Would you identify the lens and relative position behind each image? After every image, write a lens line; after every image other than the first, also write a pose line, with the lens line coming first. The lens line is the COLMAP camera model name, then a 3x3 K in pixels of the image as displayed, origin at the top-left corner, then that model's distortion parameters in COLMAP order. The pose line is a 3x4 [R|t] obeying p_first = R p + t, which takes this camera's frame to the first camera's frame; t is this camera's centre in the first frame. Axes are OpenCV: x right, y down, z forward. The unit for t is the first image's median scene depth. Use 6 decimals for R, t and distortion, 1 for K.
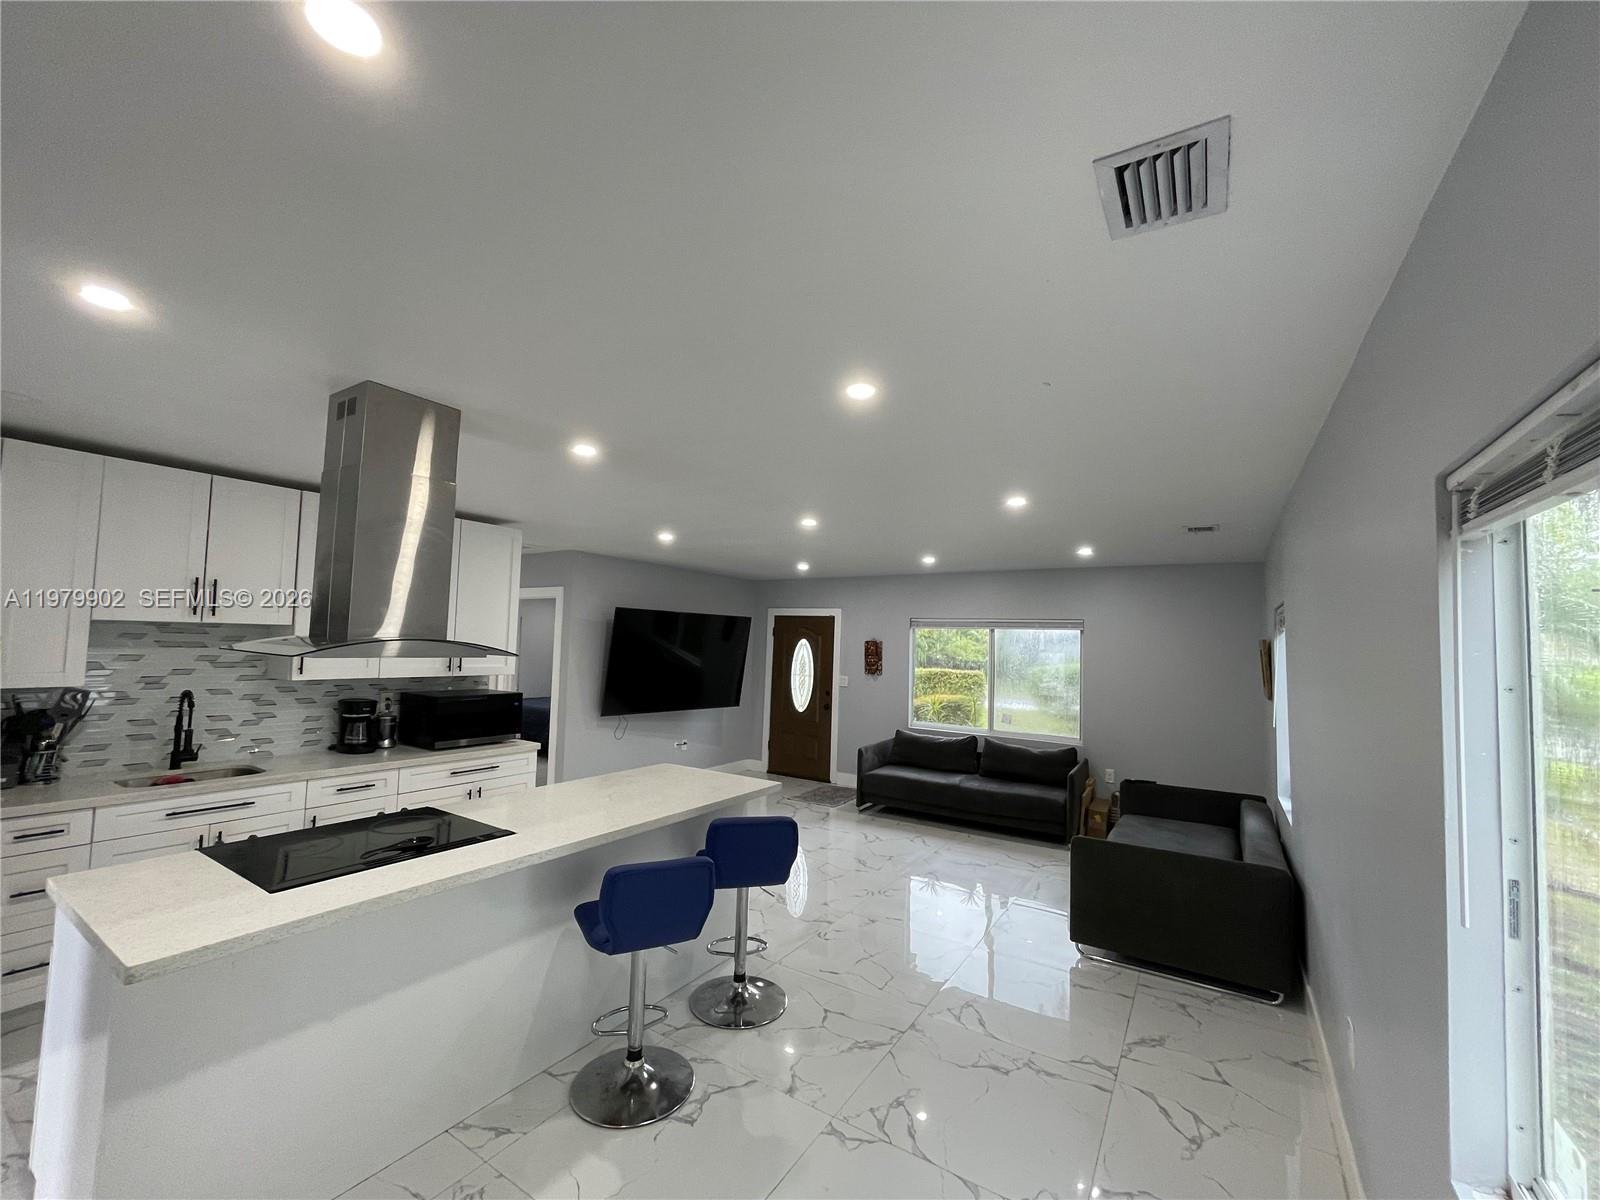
lens RADIAL K [[646.0, 0, 796.2], [0, 646.0, 605.3], [0, 0, 1]] dist [-0.001681, 0.000788]
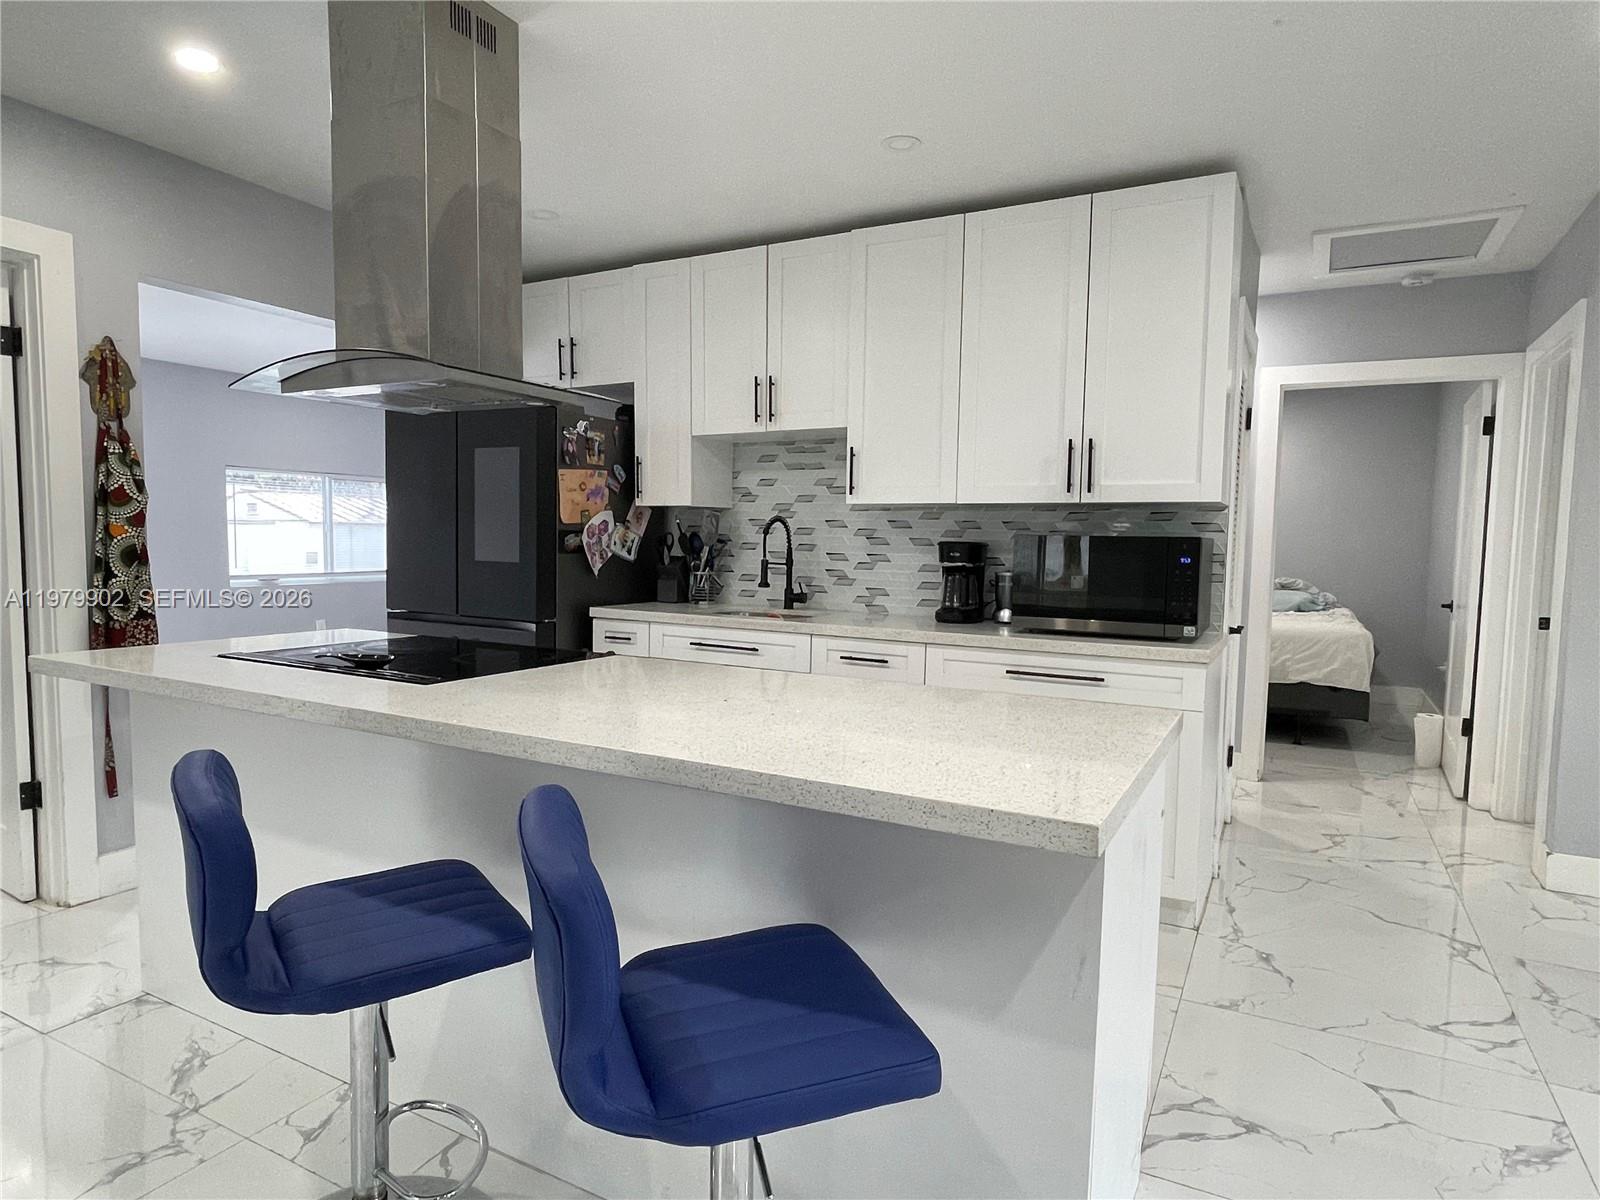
lens RADIAL K [[933.8, 0, 794.5], [0, 933.8, 613.3], [0, 0, 1]] dist [-0.005866, -0.002035]
pose [[0.083367, 0.052192, -0.995151, 0.253688], [0.045700, 0.997377, 0.056137, 0.172251], [0.995470, -0.050159, 0.080763, 0.824911]]
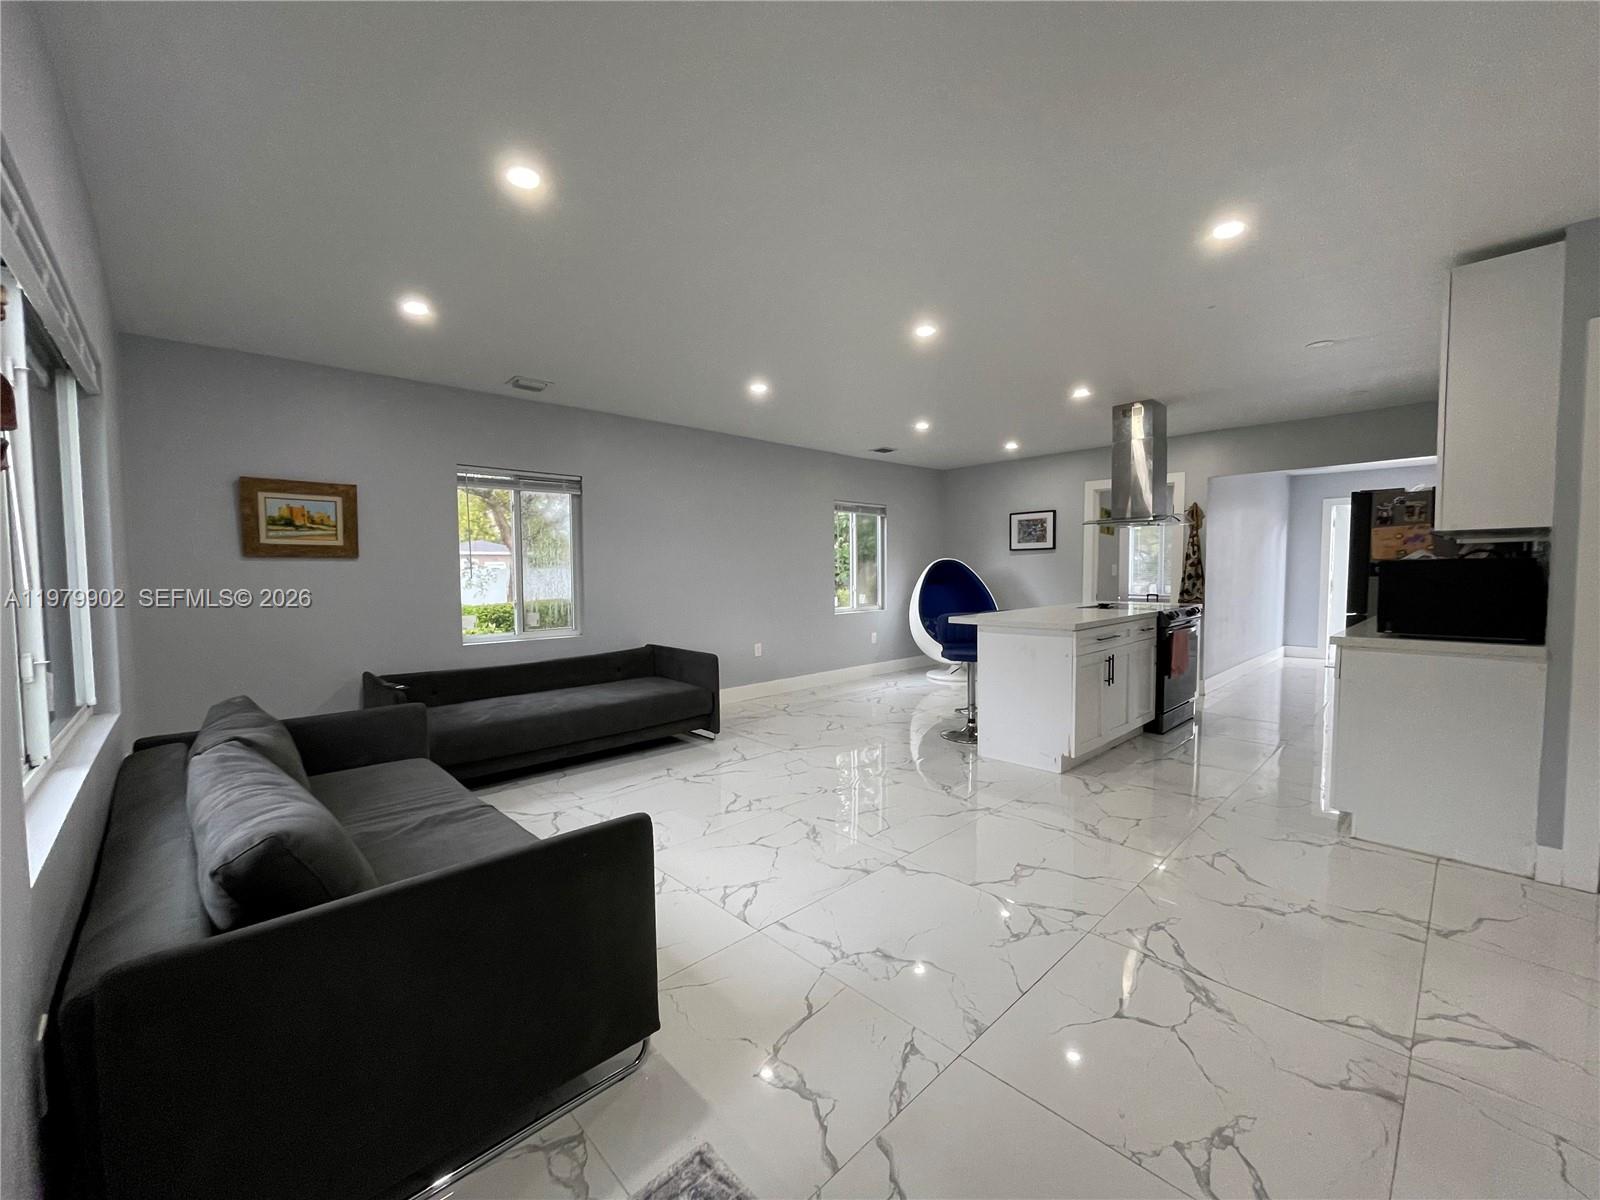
lens RADIAL K [[646.0, 0, 796.1], [0, 646.0, 605.4], [0, 0, 1]] dist [-0.001681, 0.000788]
pose [[-0.971462, -0.031459, 0.235100, -0.026583], [-0.032015, 0.999486, 0.001450, 0.244013], [-0.235025, -0.006118, -0.971970, 2.162671]]
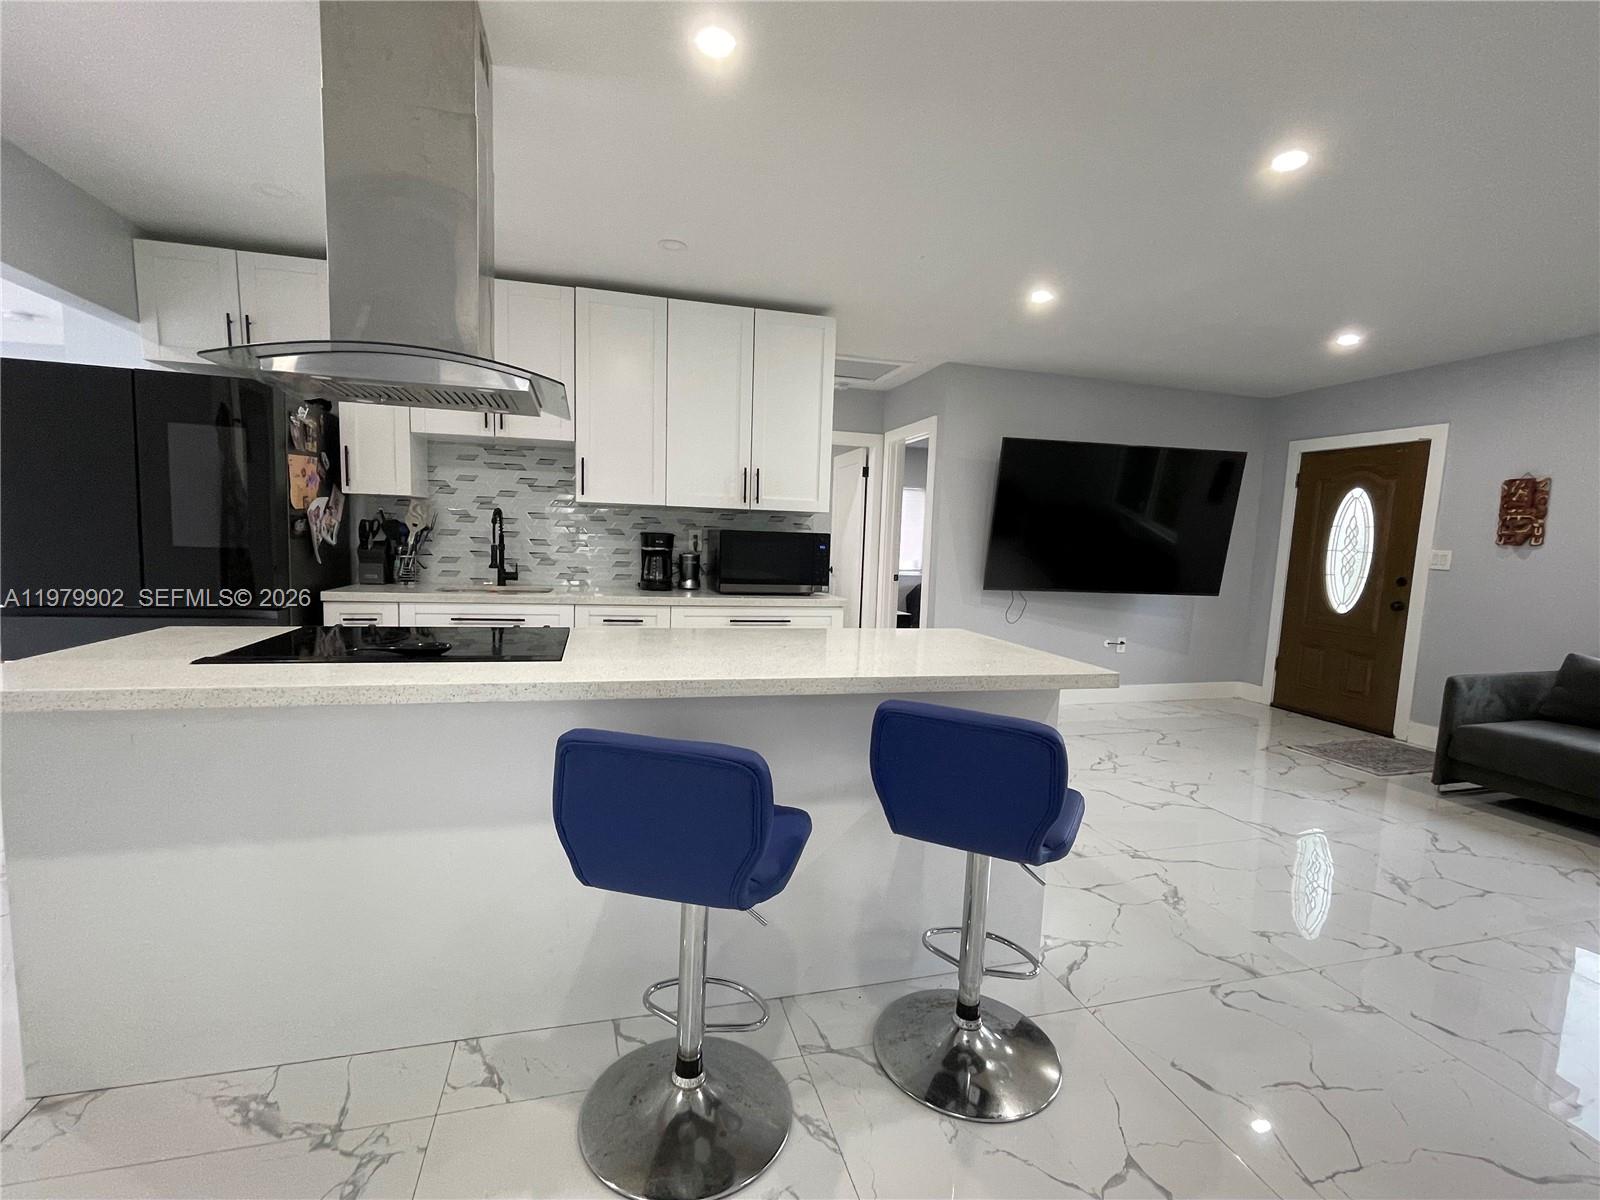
lens RADIAL K [[713.7, 0, 798.9], [0, 713.7, 606.7], [0, 0, 1]] dist [-0.001583, 0.001243]
pose [[0.749860, 0.062010, -0.658684, 0.139575], [0.027112, 0.991881, 0.124243, 0.142890], [0.661041, -0.111023, 0.742091, 0.418980]]
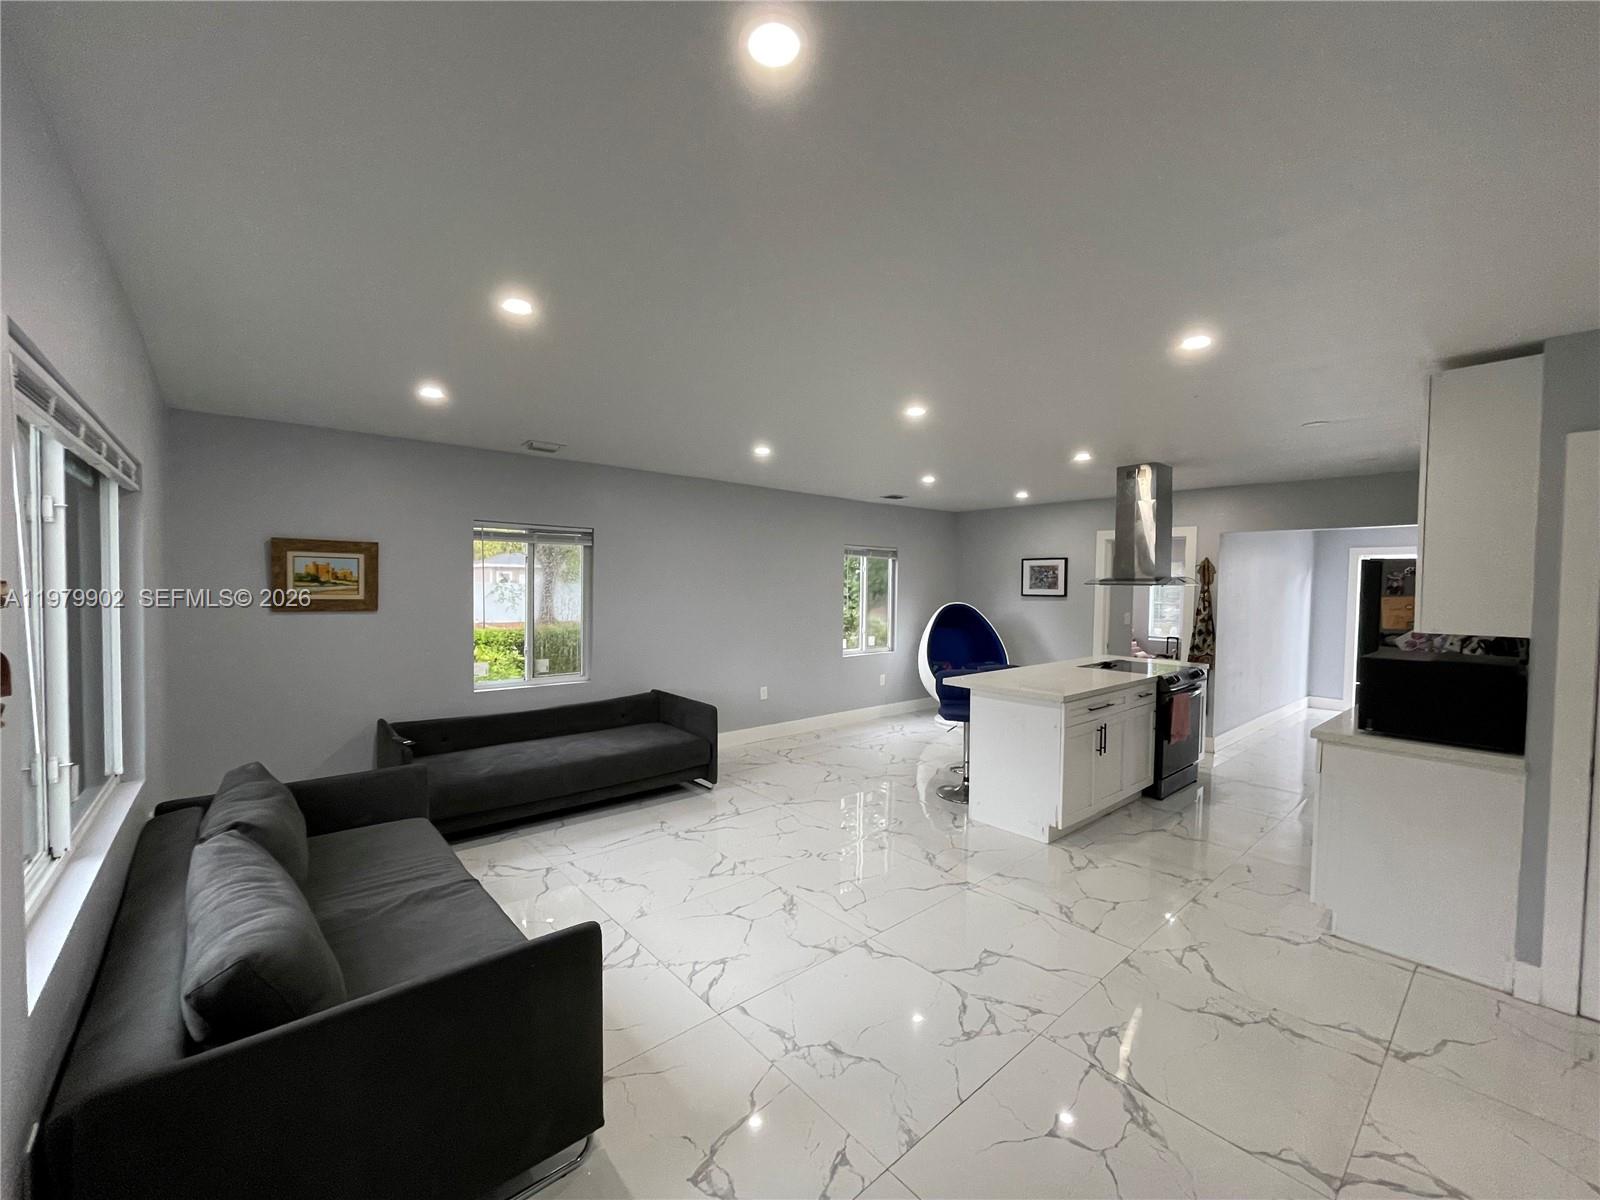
lens RADIAL K [[646.0, 0, 796.1], [0, 646.0, 606.3], [0, 0, 1]] dist [-0.001681, 0.000788]
pose [[-0.958689, -0.049556, 0.280107, -0.088814], [-0.056526, 0.998259, -0.016857, 0.159194], [-0.278784, -0.031994, -0.959821, 2.176850]]
